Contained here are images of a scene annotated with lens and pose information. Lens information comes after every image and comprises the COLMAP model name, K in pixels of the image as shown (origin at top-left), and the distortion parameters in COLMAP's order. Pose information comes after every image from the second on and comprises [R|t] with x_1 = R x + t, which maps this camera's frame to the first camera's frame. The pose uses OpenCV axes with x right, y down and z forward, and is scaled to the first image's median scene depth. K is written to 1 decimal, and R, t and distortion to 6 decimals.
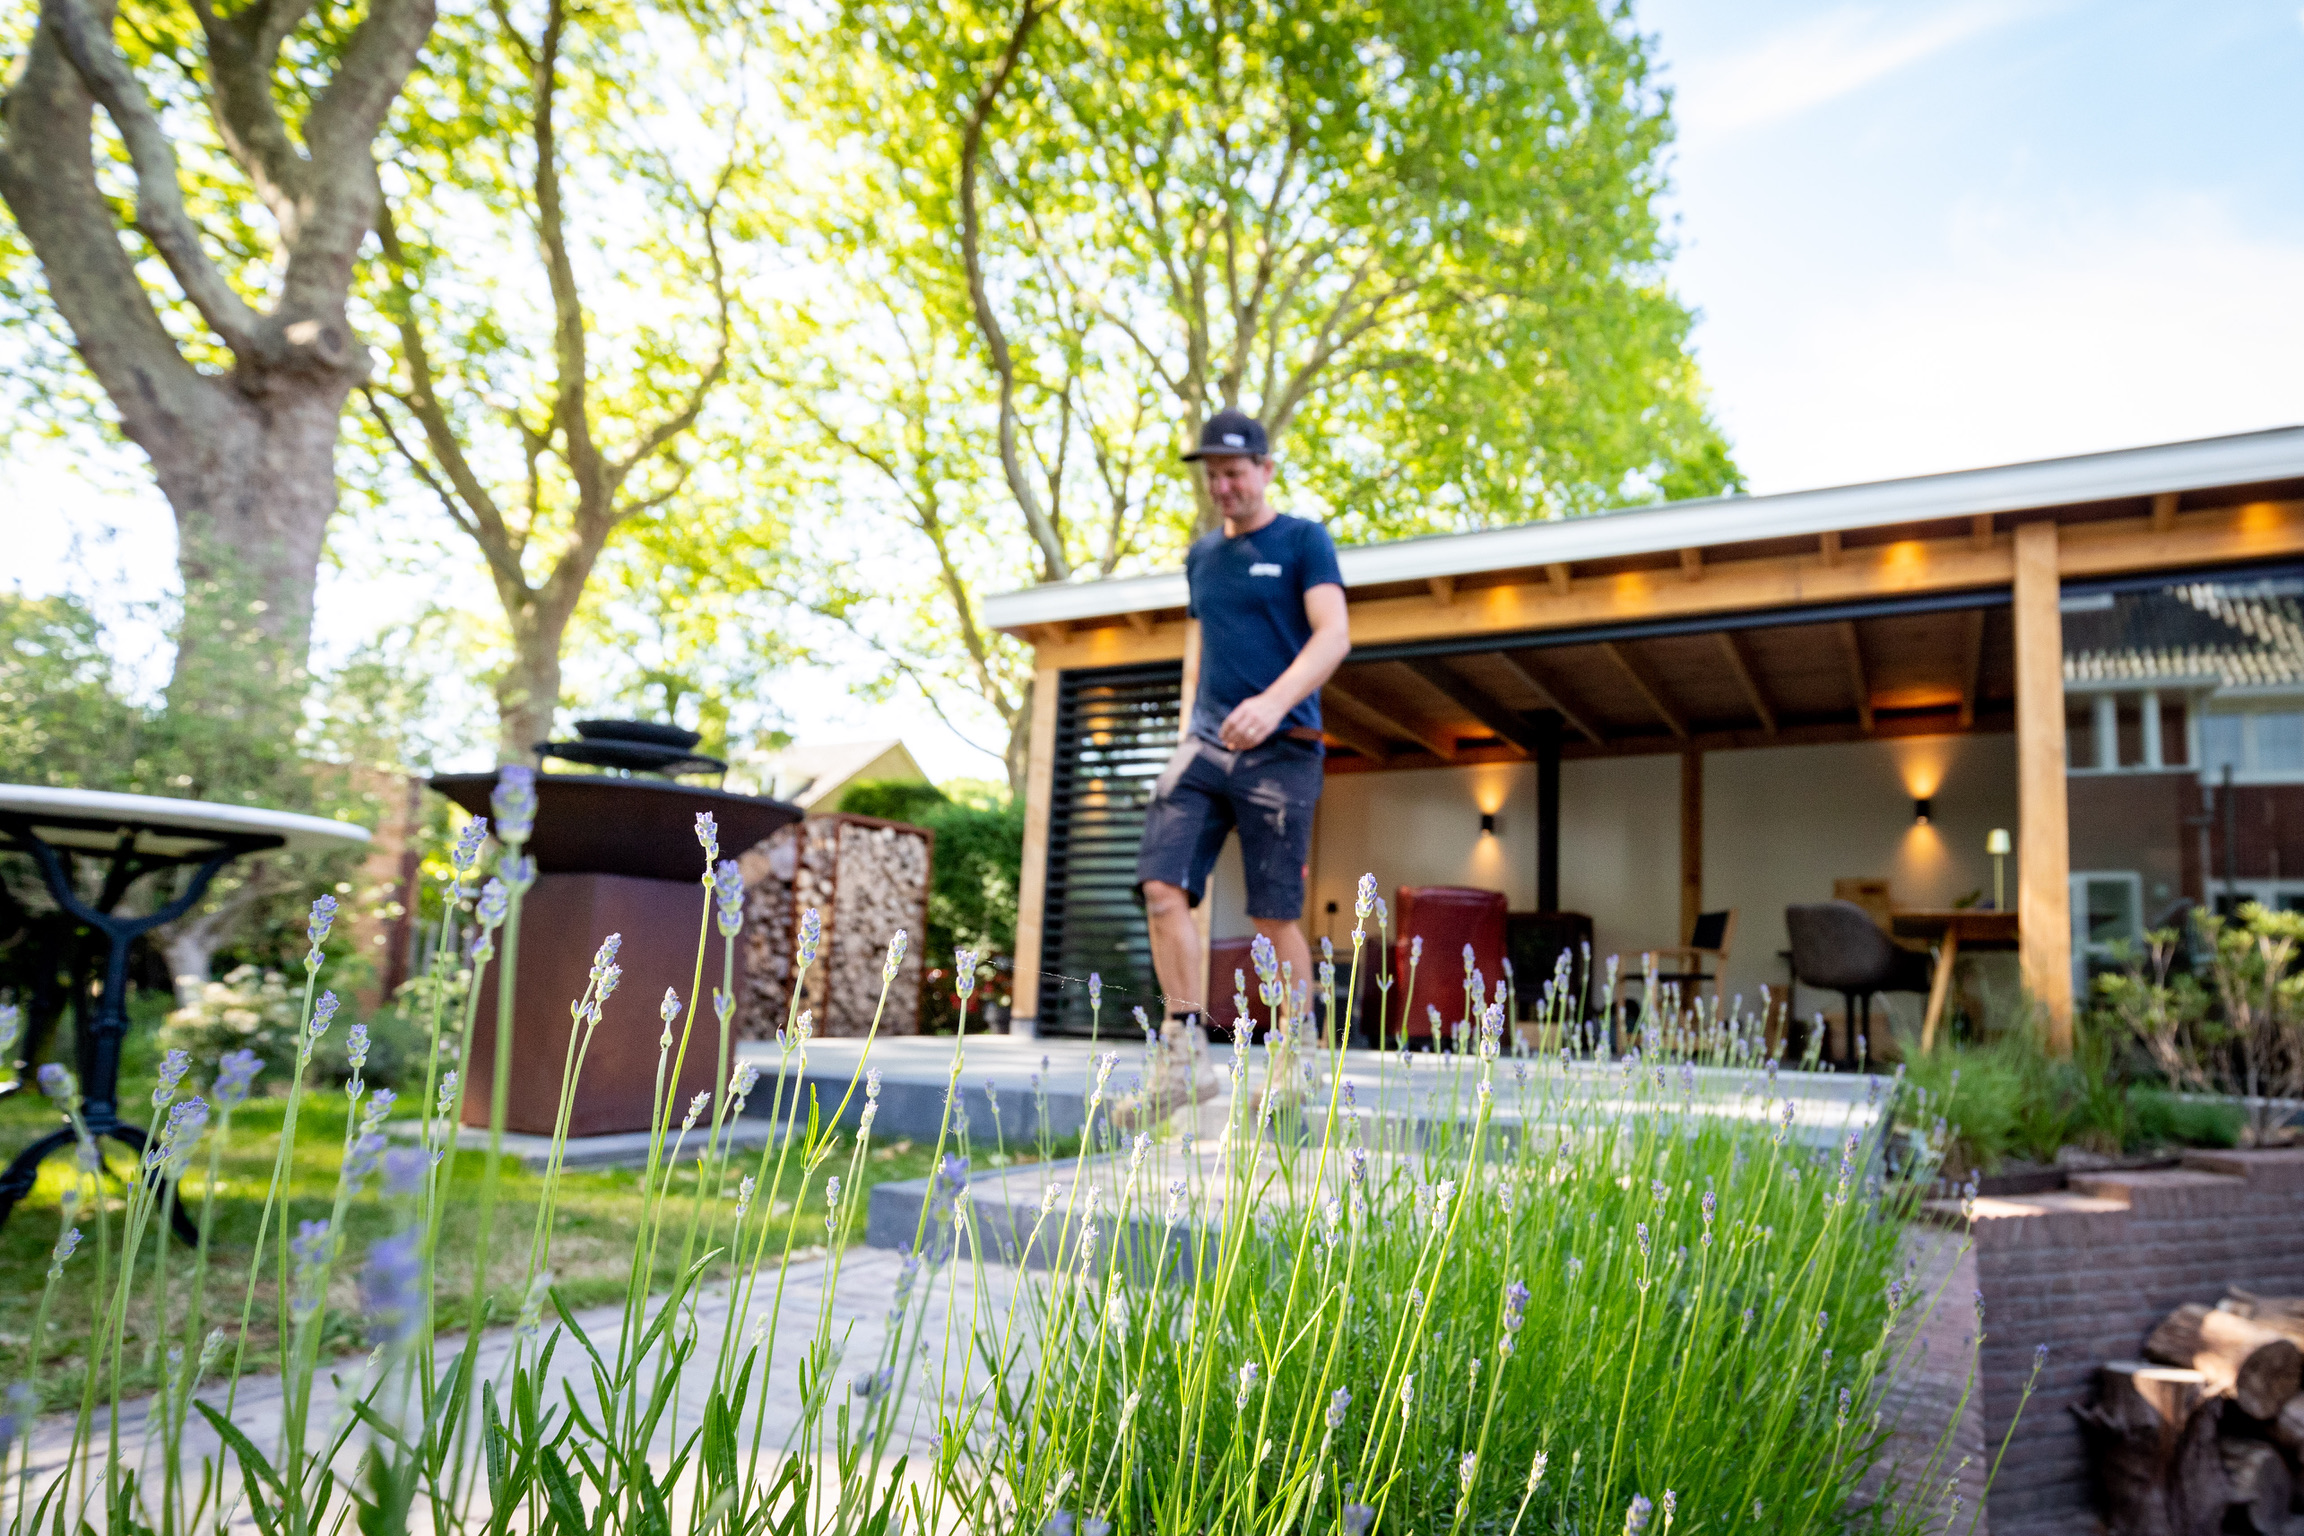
lens RADIAL K [[1248.1, 0, 1389.9], [0, 1248.1, 865.5], [0, 0, 1]] dist [0.002406, -0.000557]
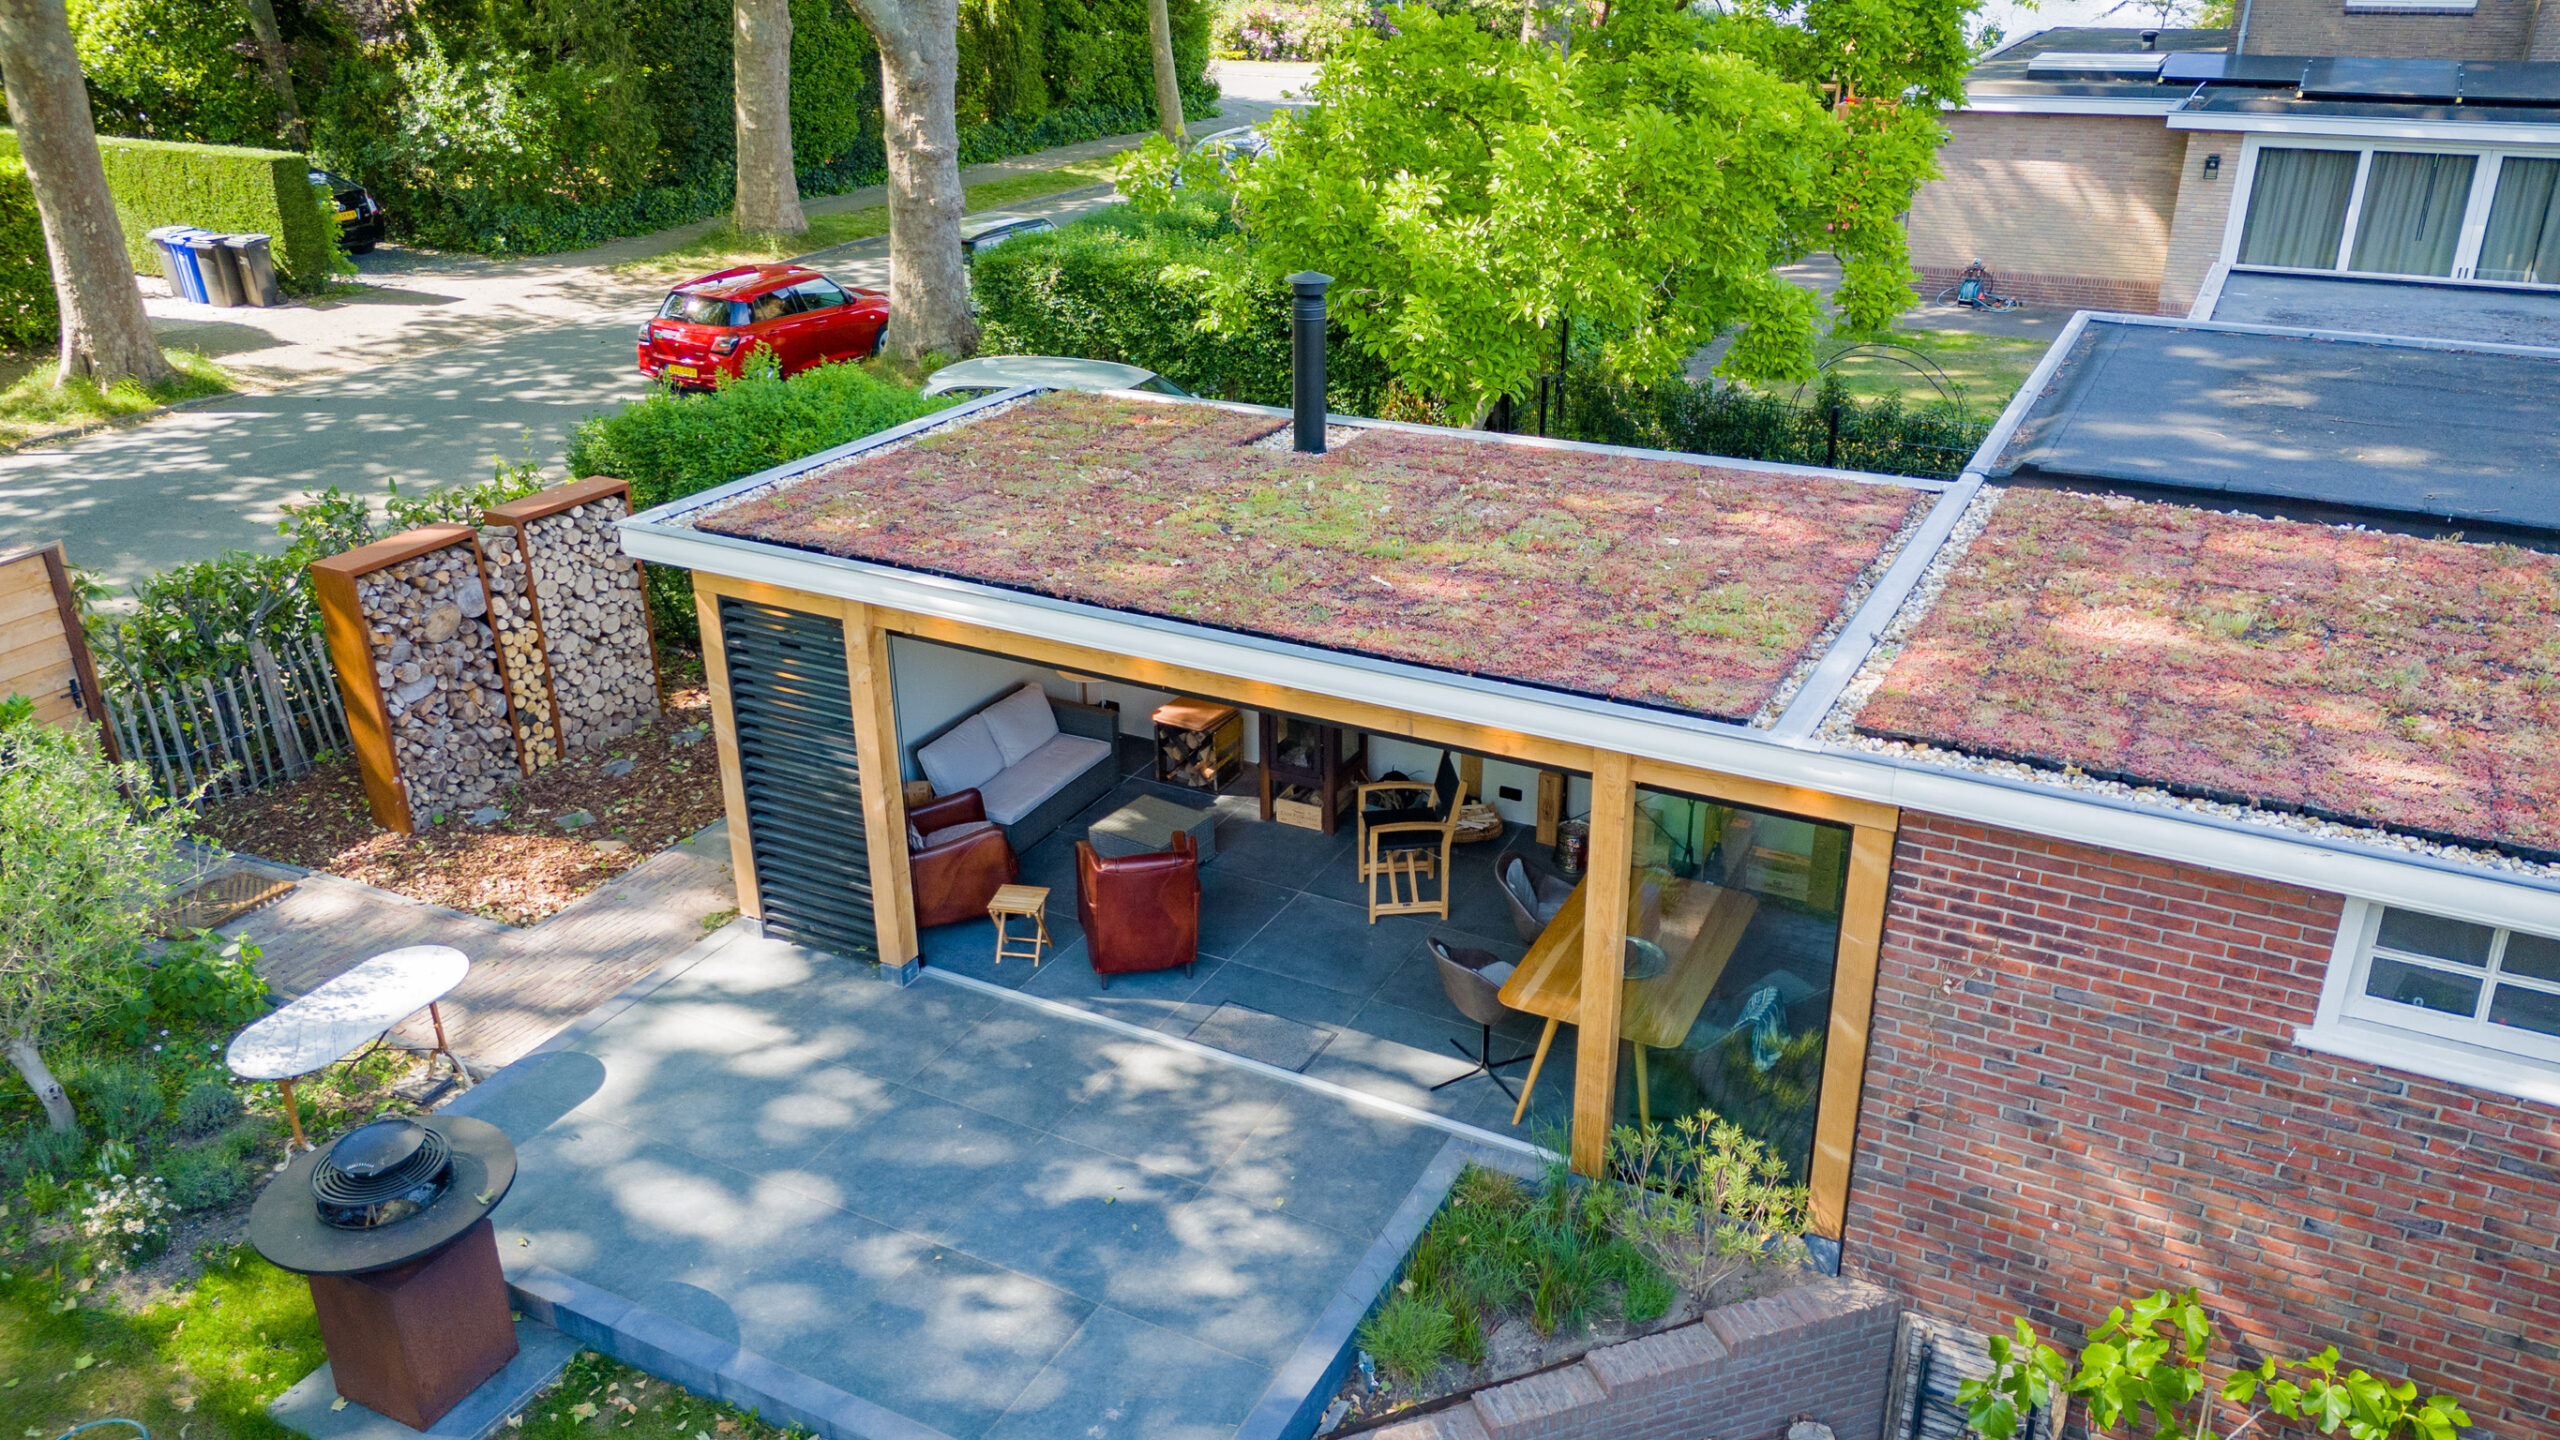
lens RADIAL K [[1909.1, 0, 1279.8], [0, 1909.1, 709.8], [0, 0, 1]] dist [0.064852, 0.001108]
pose [[0.995961, -0.005174, -0.089642, 0.190291], [0.049421, 0.865106, 0.499149, -0.531003], [0.074967, -0.501562, 0.861867, -0.166358]]
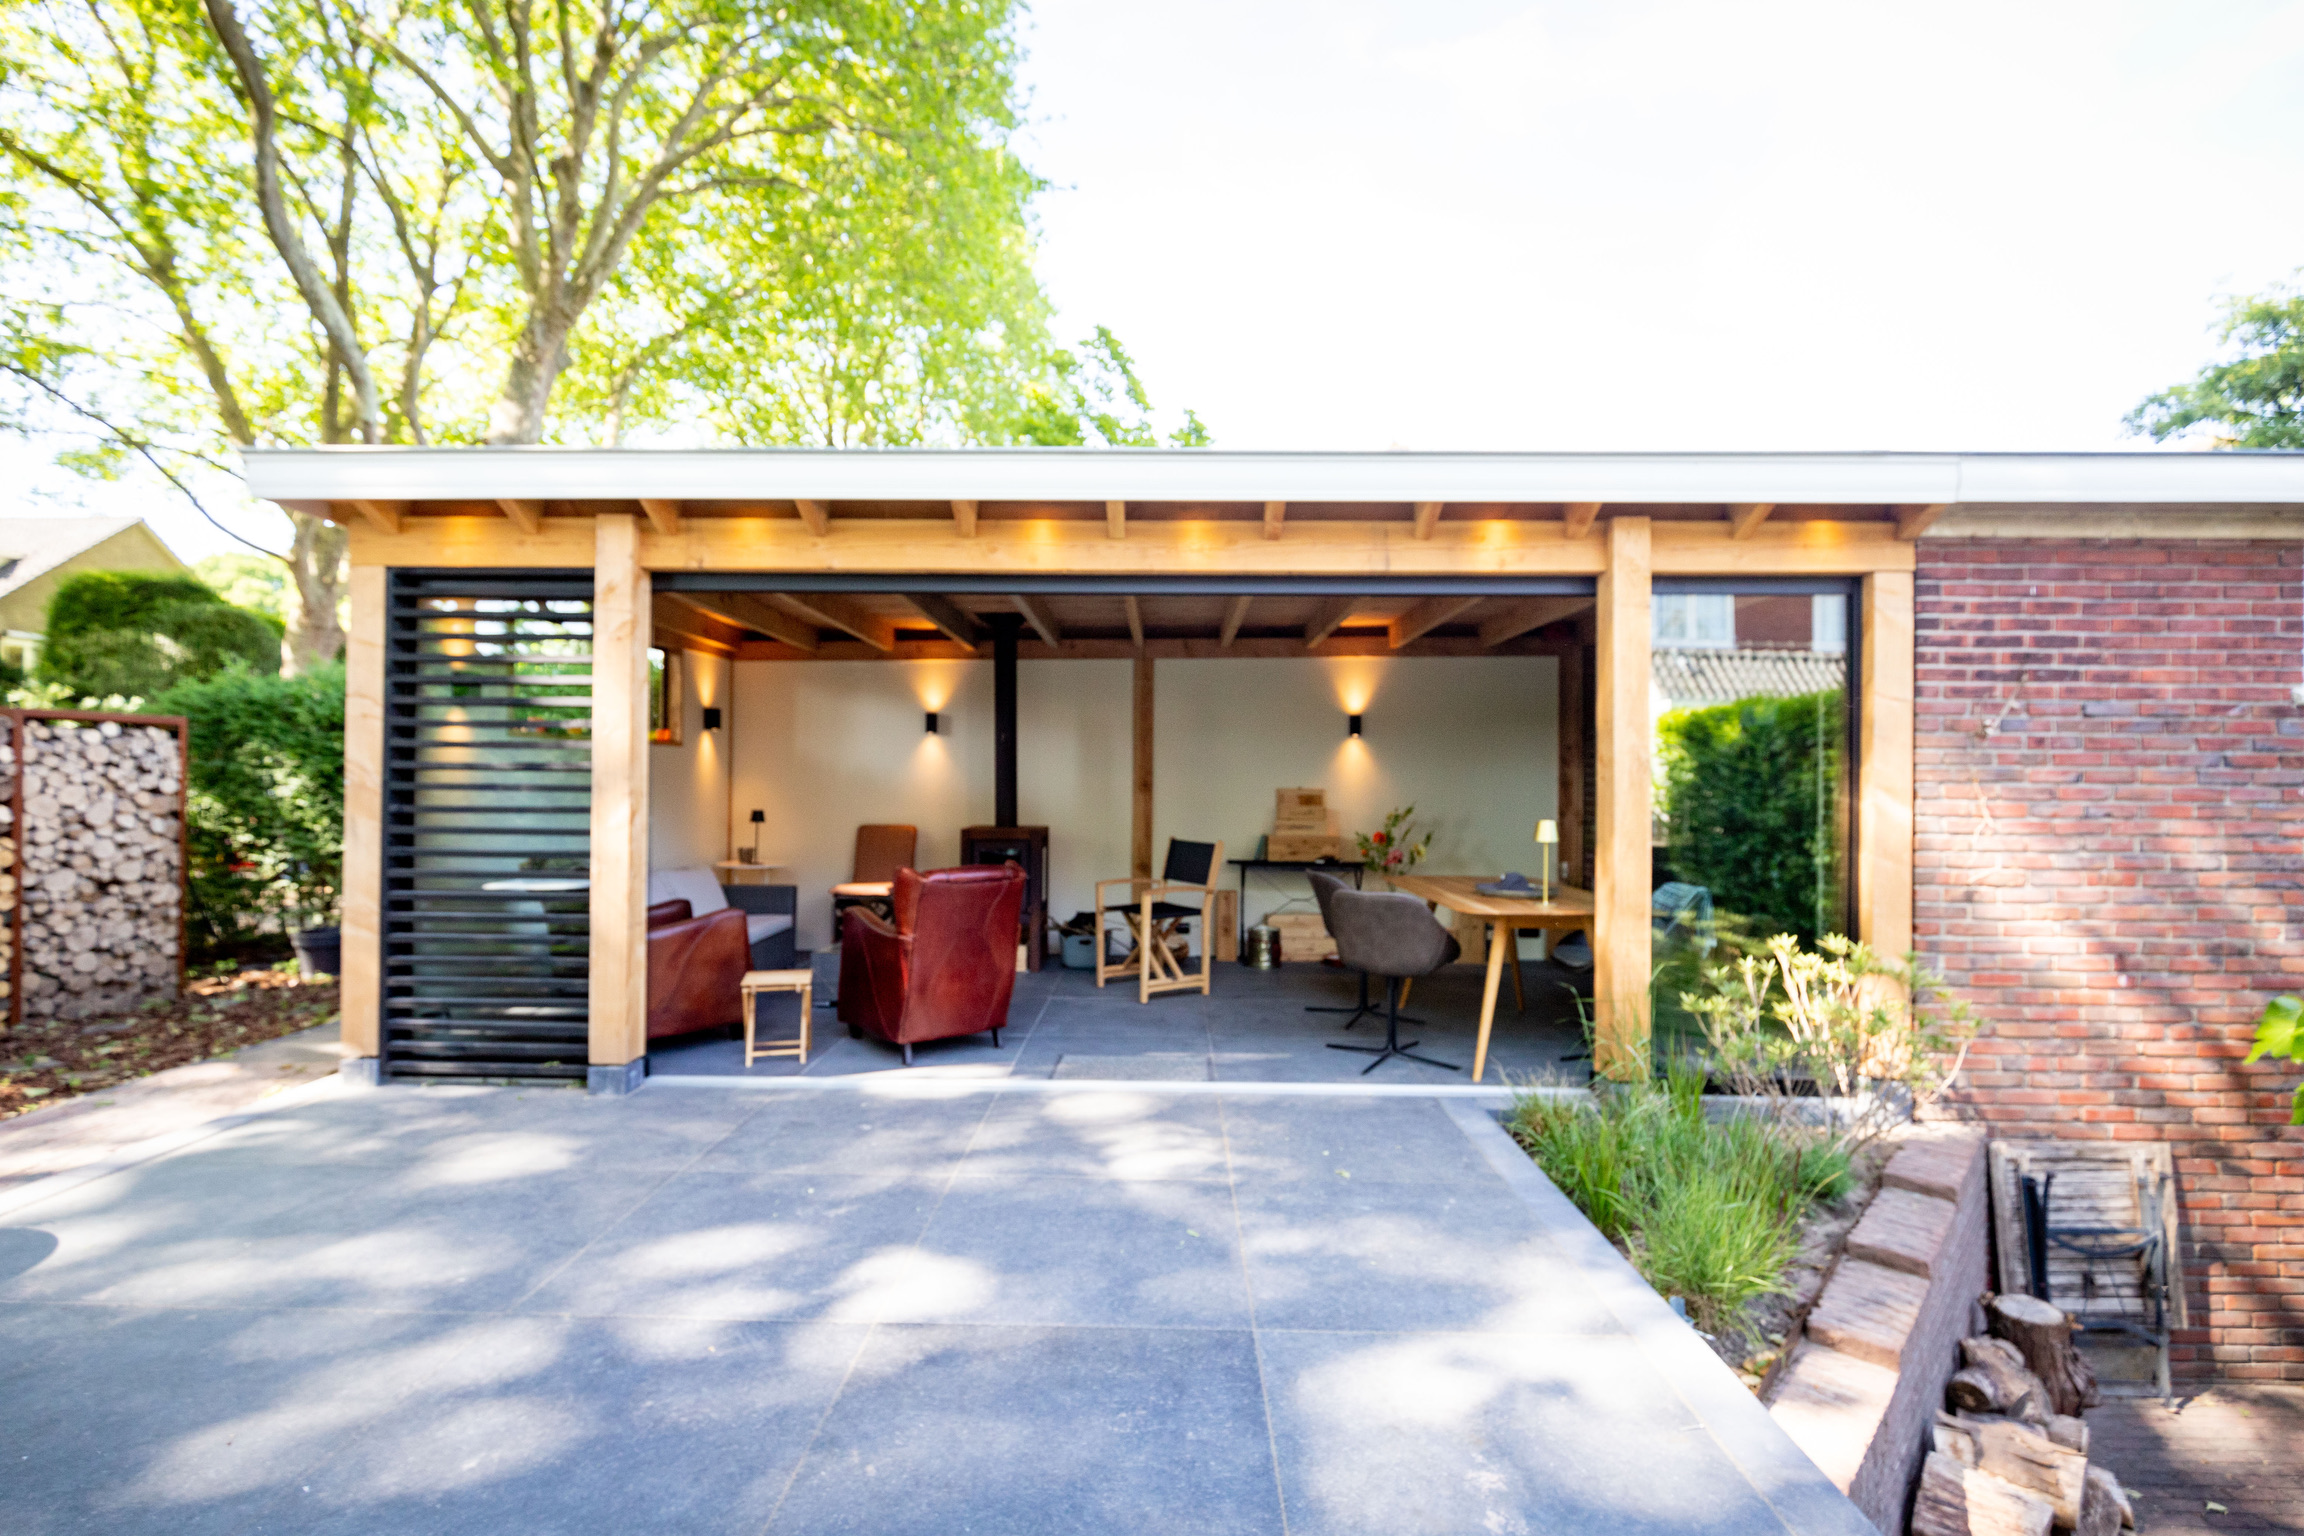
lens RADIAL K [[1036.5, 0, 1142.2], [0, 1036.5, 767.7], [0, 0, 1]] dist [0.000659, -0.001104]
pose [[0.927139, -0.020286, 0.374167, -0.061977], [-0.020548, 0.994279, 0.104821, -0.078313], [-0.374153, -0.104872, 0.921418, 0.194206]]
